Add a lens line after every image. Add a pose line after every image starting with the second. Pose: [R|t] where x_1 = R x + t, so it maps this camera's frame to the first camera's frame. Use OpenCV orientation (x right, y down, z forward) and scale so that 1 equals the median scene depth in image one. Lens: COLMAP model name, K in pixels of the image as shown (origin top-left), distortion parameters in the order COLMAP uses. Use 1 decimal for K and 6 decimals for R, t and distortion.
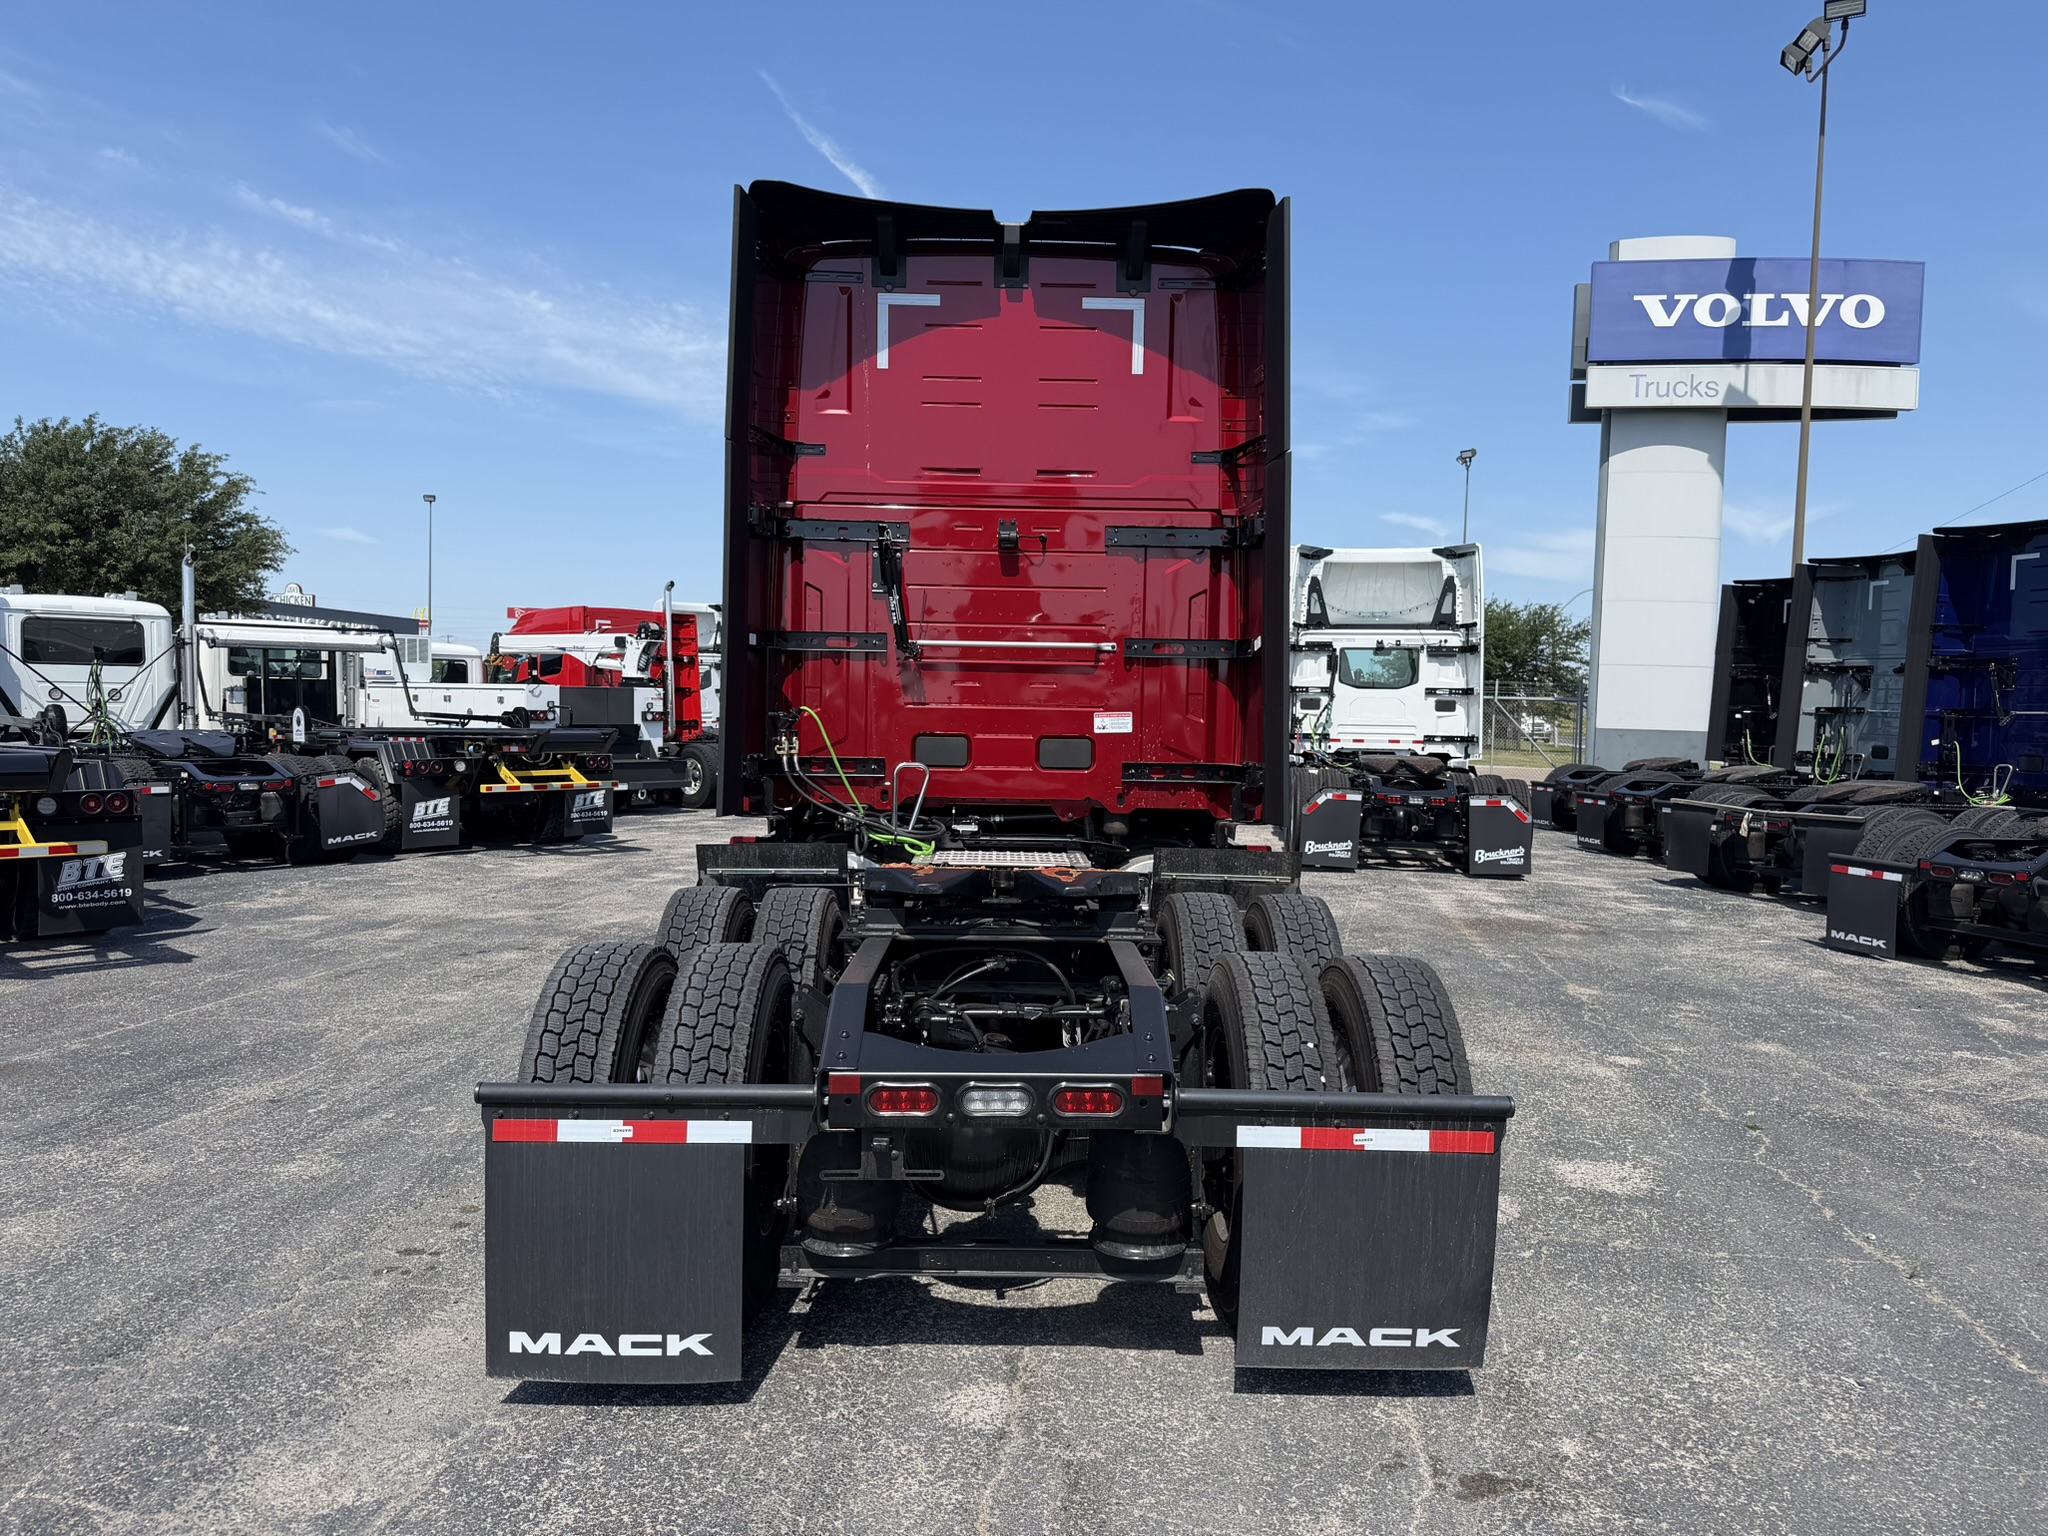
lens RADIAL K [[1396.8, 0, 1024.0], [0, 1396.8, 768.0], [0, 0, 1]] dist [0.014730, -0.022689]
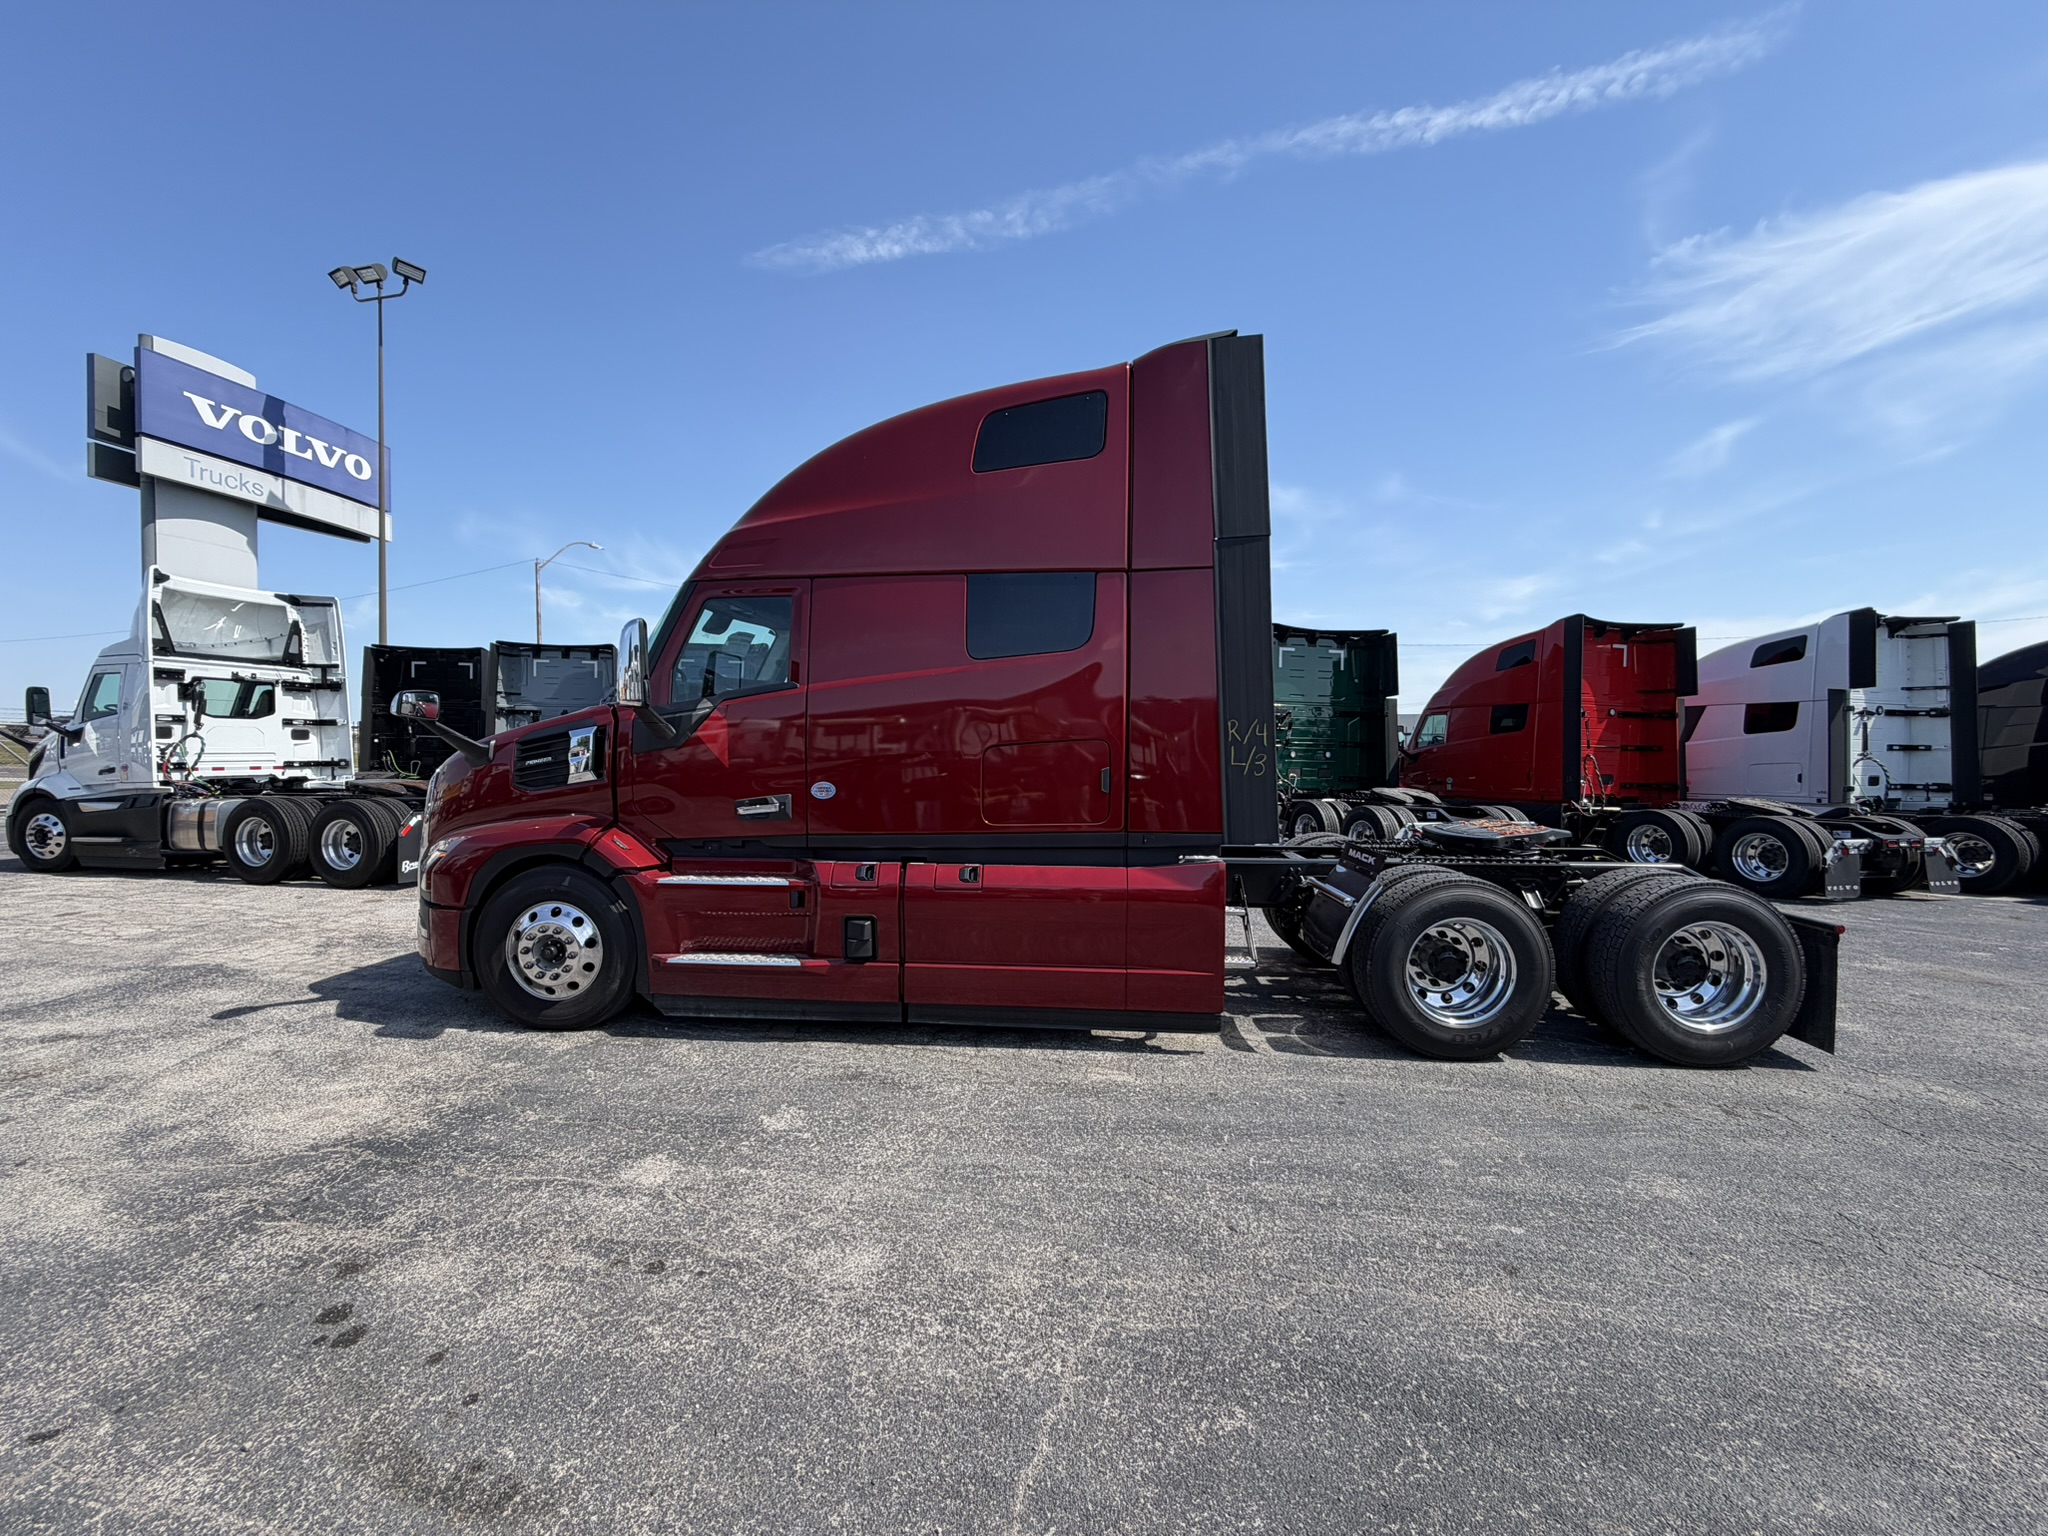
lens RADIAL K [[799.5, 0, 1024.0], [0, 799.5, 768.0], [0, 0, 1]] dist [-0.007297, 0.000089]
pose [[0.093241, -0.040277, 0.994829, -0.285690], [0.037799, 0.998604, 0.036887, -0.018997], [-0.994926, 0.034164, 0.094634, 0.352317]]
